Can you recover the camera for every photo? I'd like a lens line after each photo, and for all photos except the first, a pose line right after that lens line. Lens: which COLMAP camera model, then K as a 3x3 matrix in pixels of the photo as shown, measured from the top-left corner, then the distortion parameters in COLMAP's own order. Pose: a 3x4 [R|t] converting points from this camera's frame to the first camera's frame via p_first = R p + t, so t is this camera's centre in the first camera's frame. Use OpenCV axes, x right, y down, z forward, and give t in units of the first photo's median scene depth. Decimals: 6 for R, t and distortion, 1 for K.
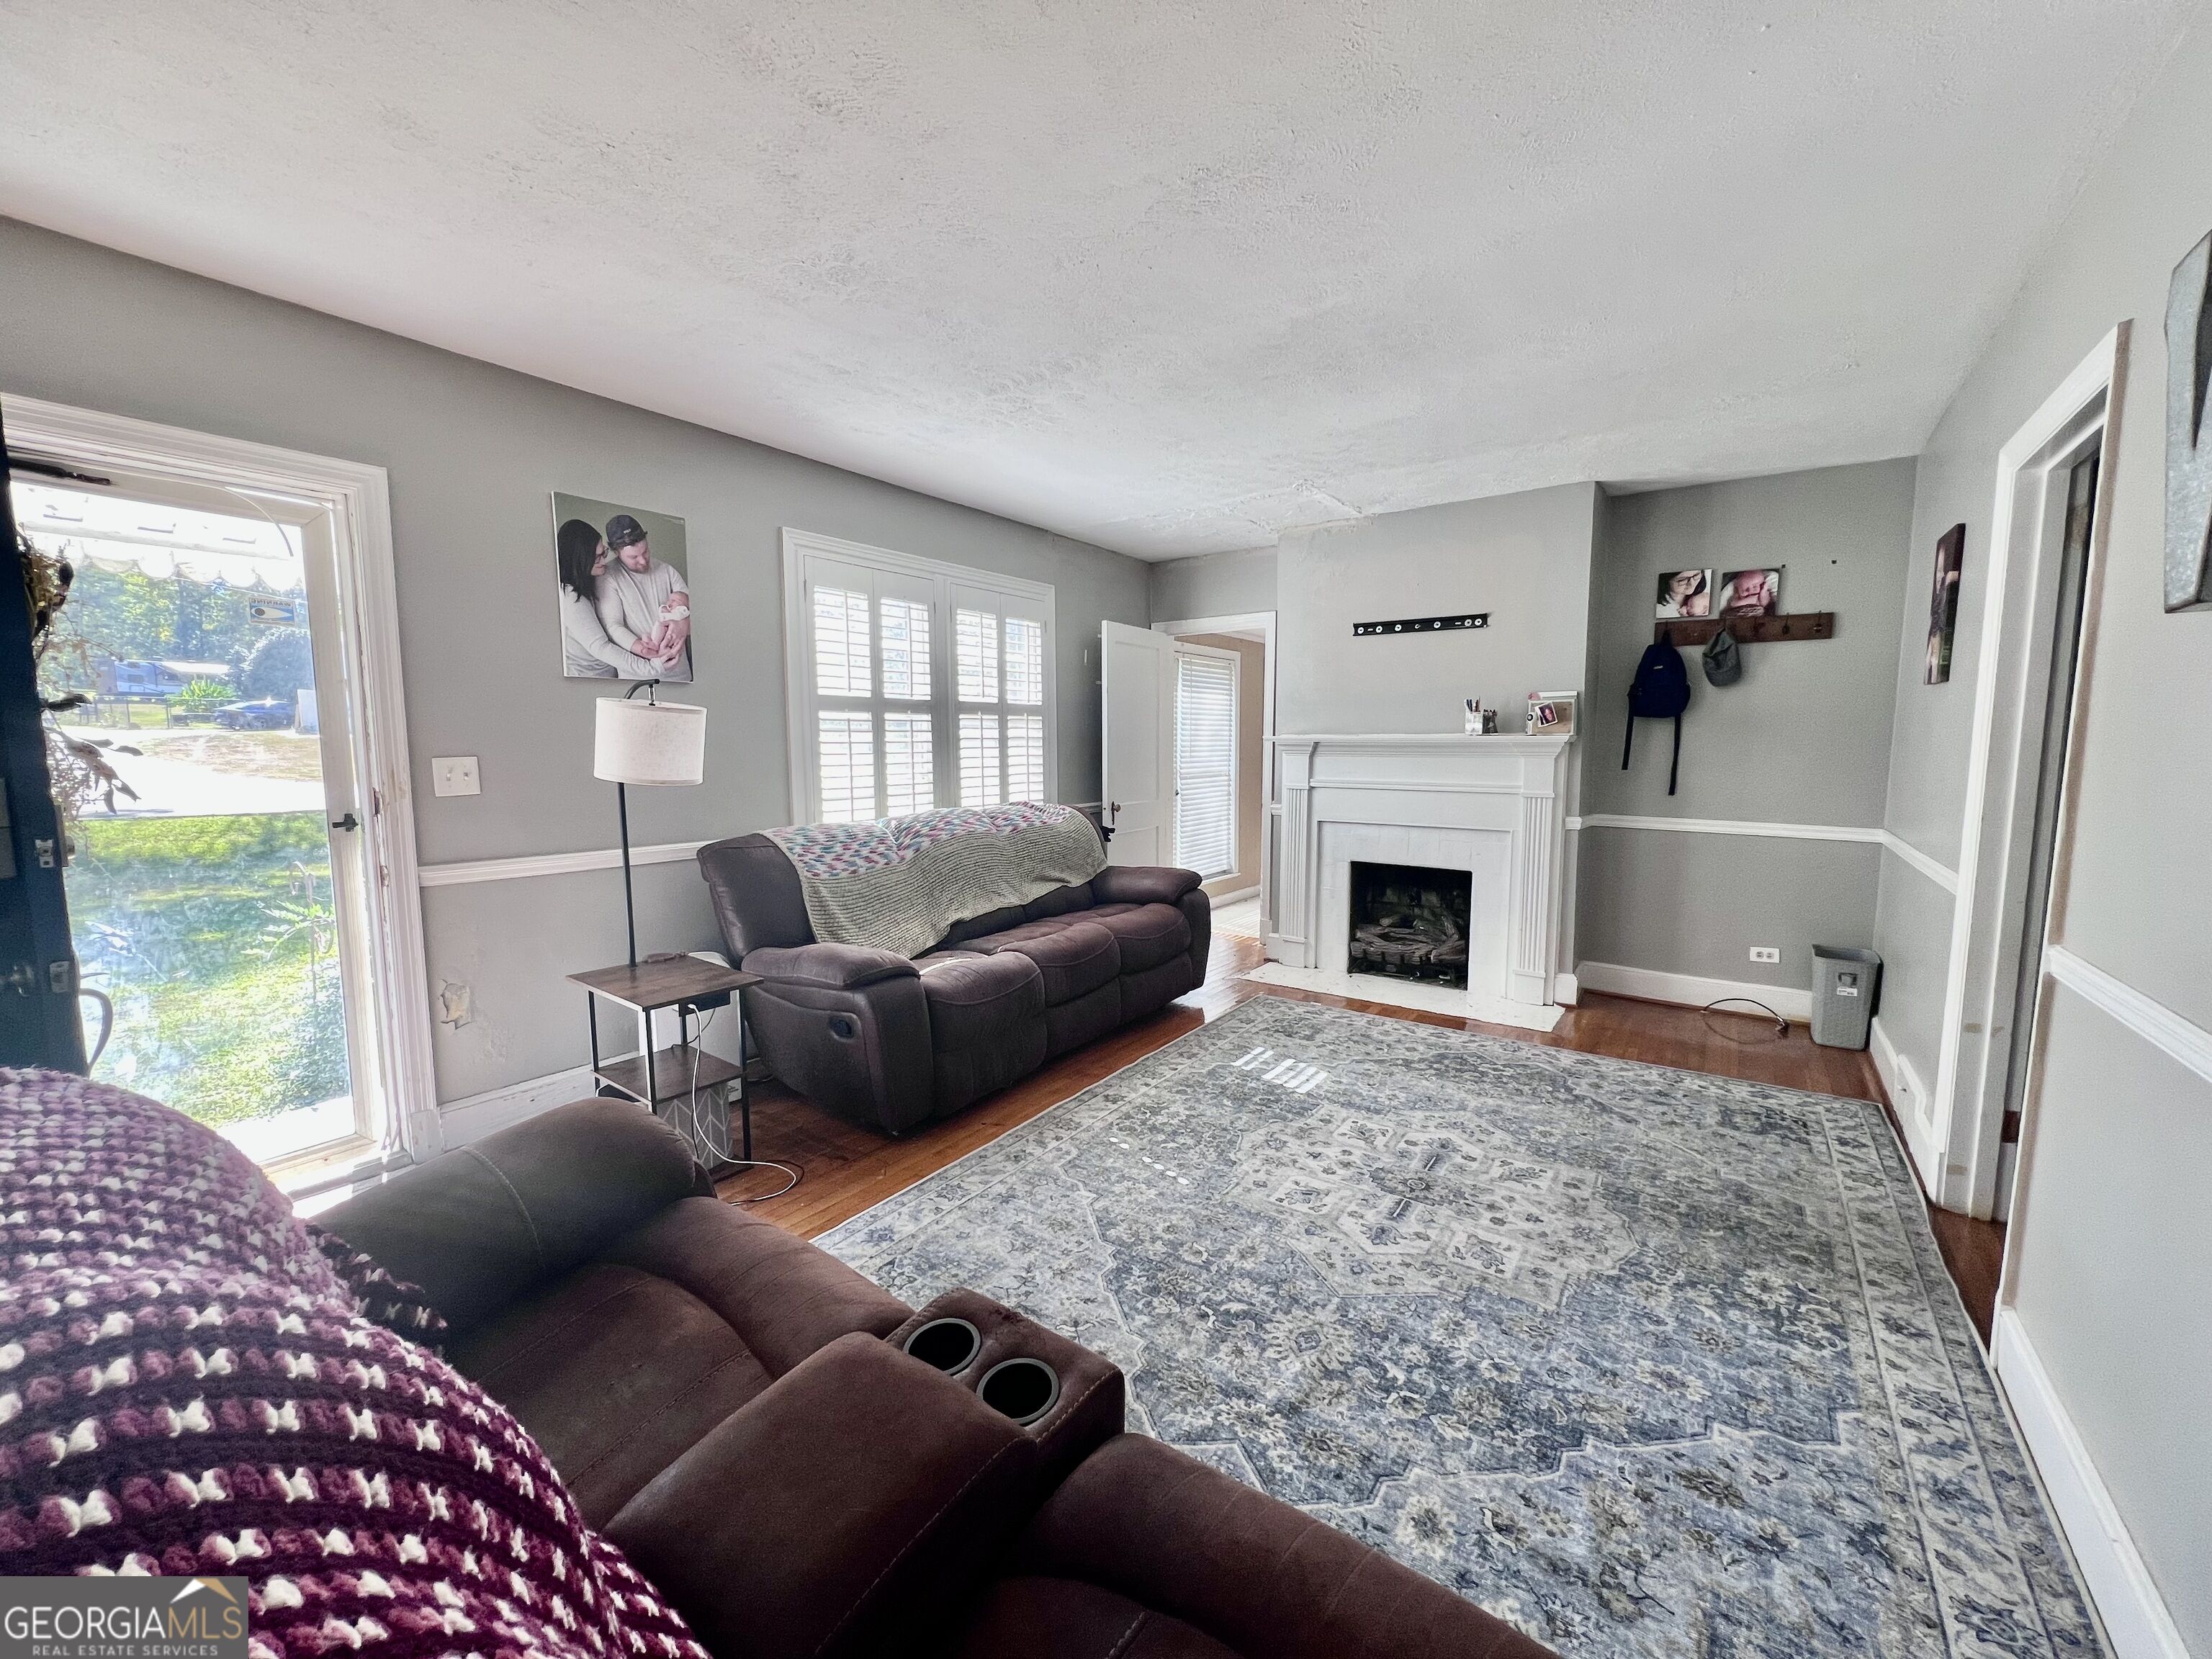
lens RADIAL K [[882.4, 0, 1107.2], [0, 882.4, 839.8], [0, 0, 1]] dist [-0.003753, 0.001053]
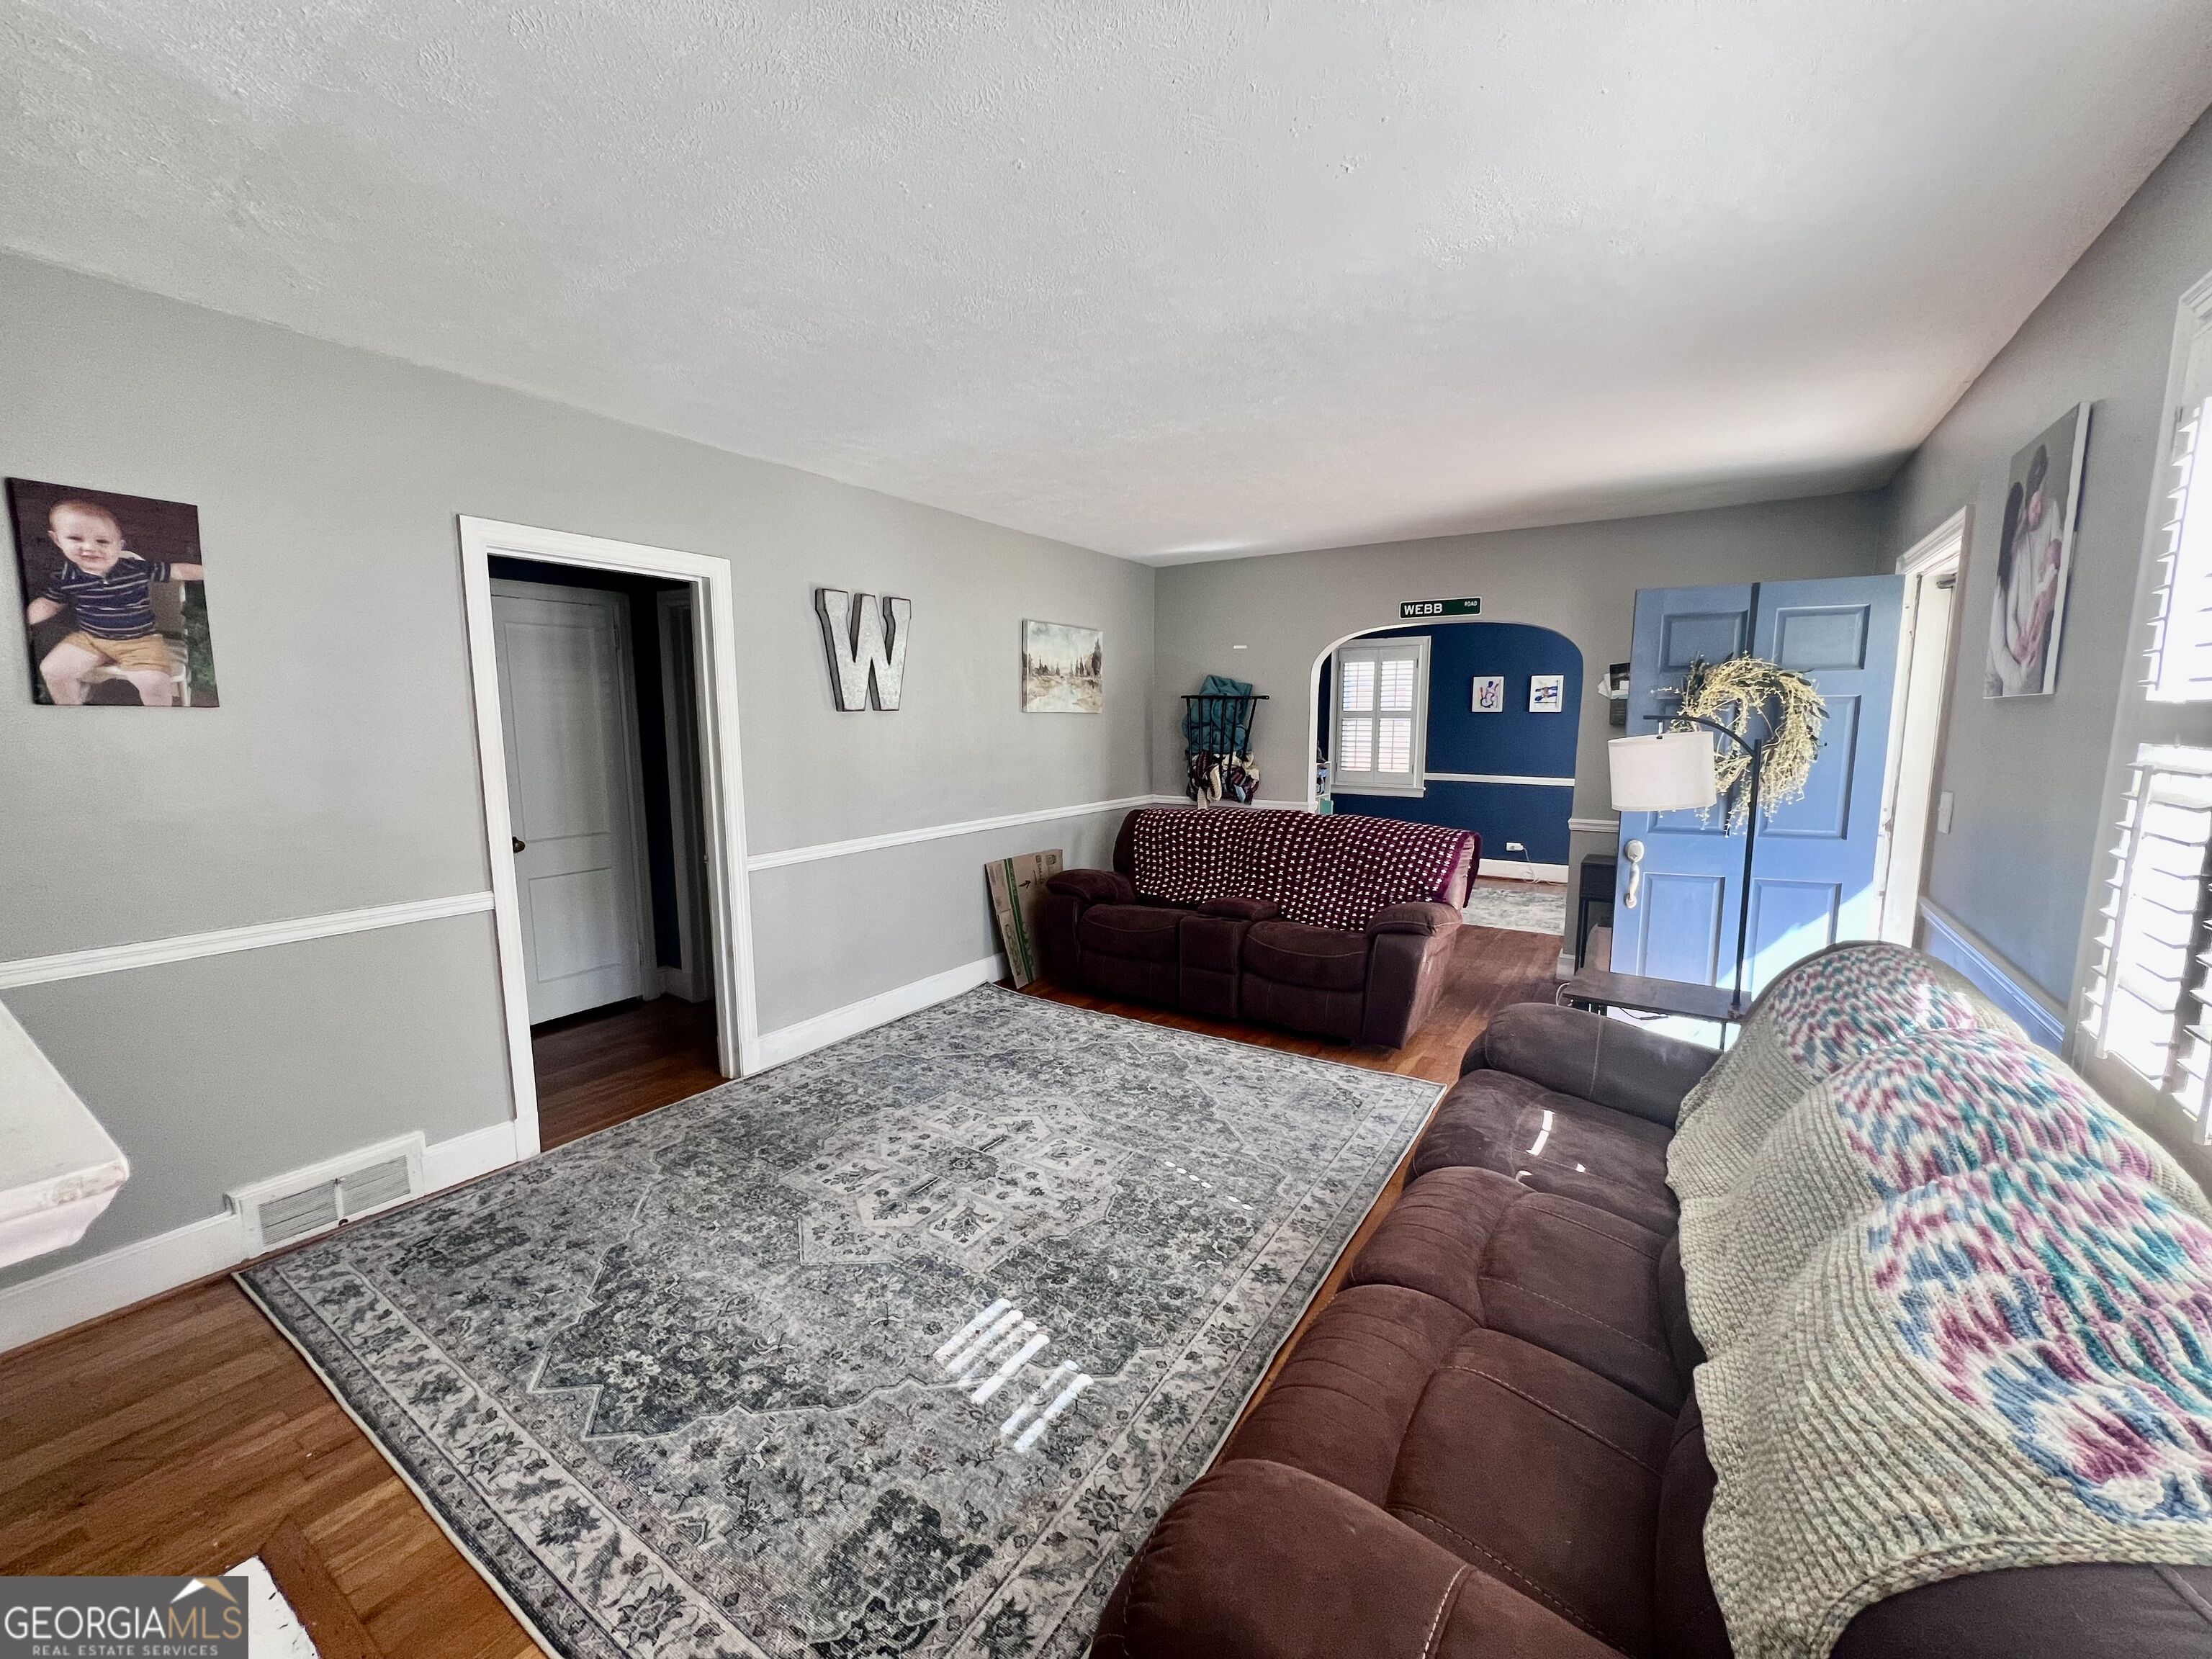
lens RADIAL K [[882.4, 0, 1106.0], [0, 882.4, 836.7], [0, 0, 1]] dist [-0.003753, 0.001053]
pose [[-0.999315, 0.004152, -0.036784, 0.150216], [-0.005137, 0.968522, 0.248876, -0.213089], [0.036660, 0.248895, -0.967837, 1.449601]]
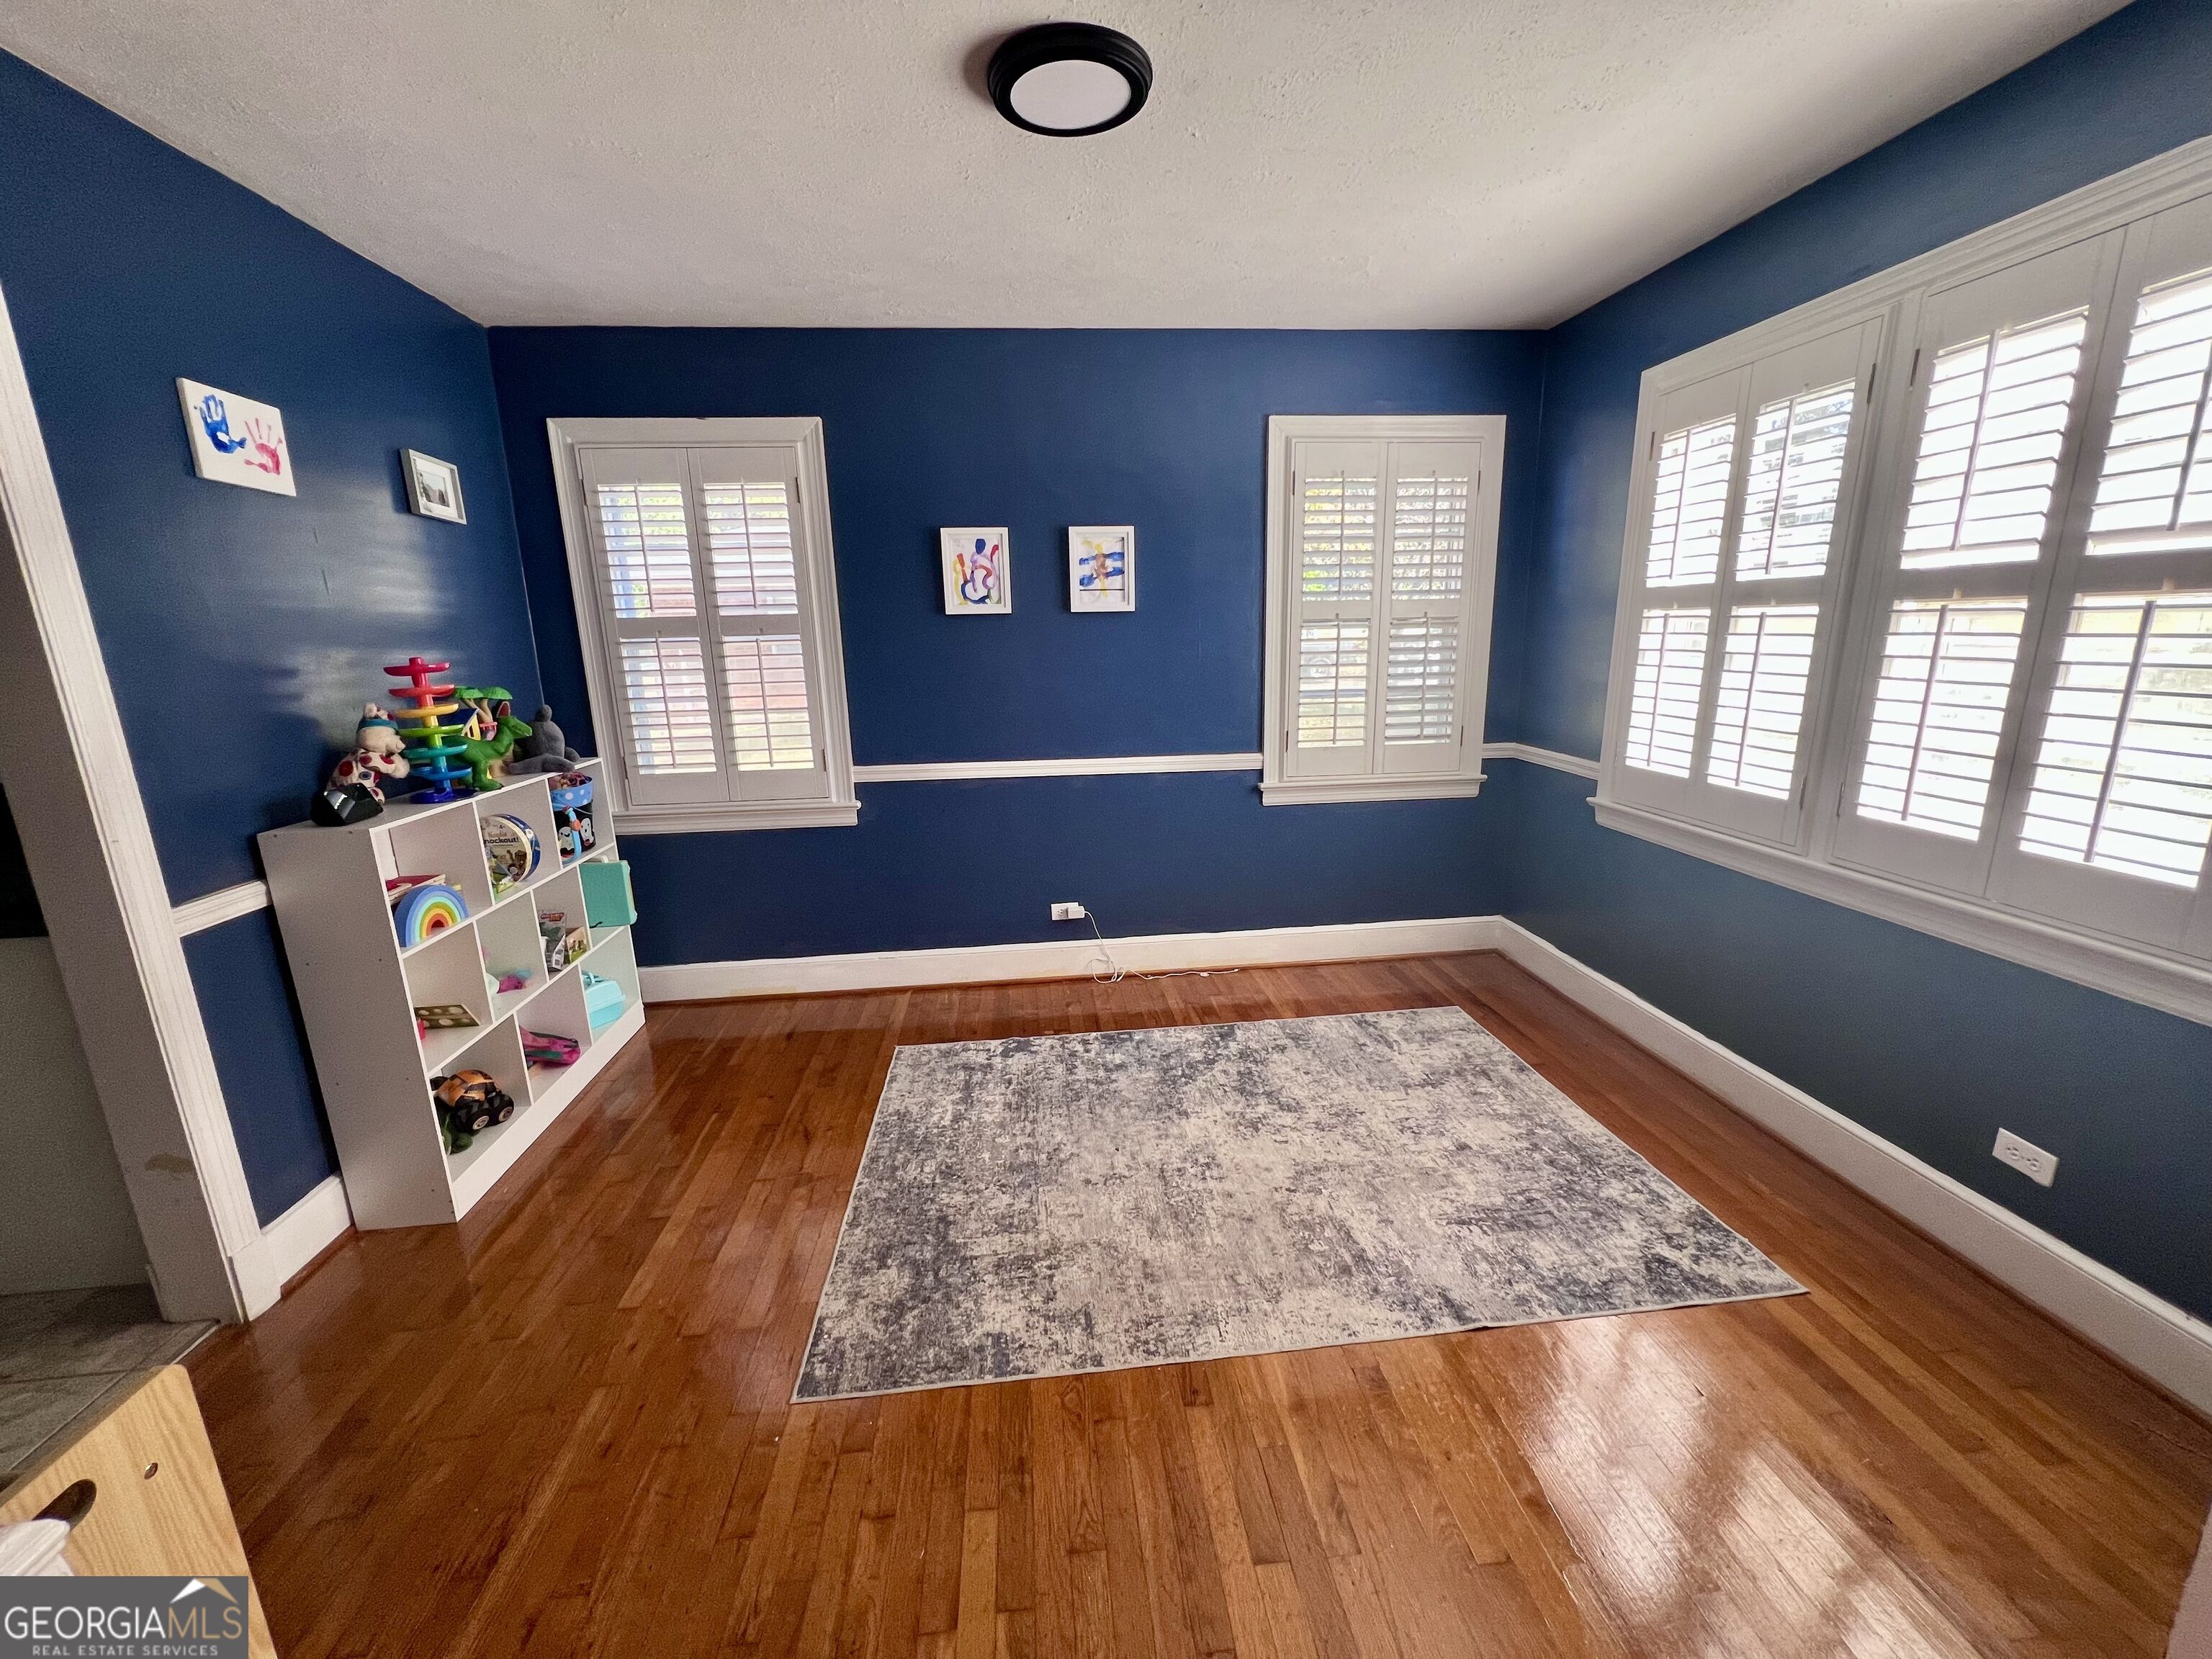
lens RADIAL K [[882.4, 0, 1108.7], [0, 882.4, 833.1], [0, 0, 1]] dist [-0.003753, 0.001053]
pose [[-0.751339, 0.161480, -0.639855, -0.351653], [-0.050986, 0.952497, 0.300250, -0.038497], [0.657944, 0.258213, -0.707415, 0.086943]]
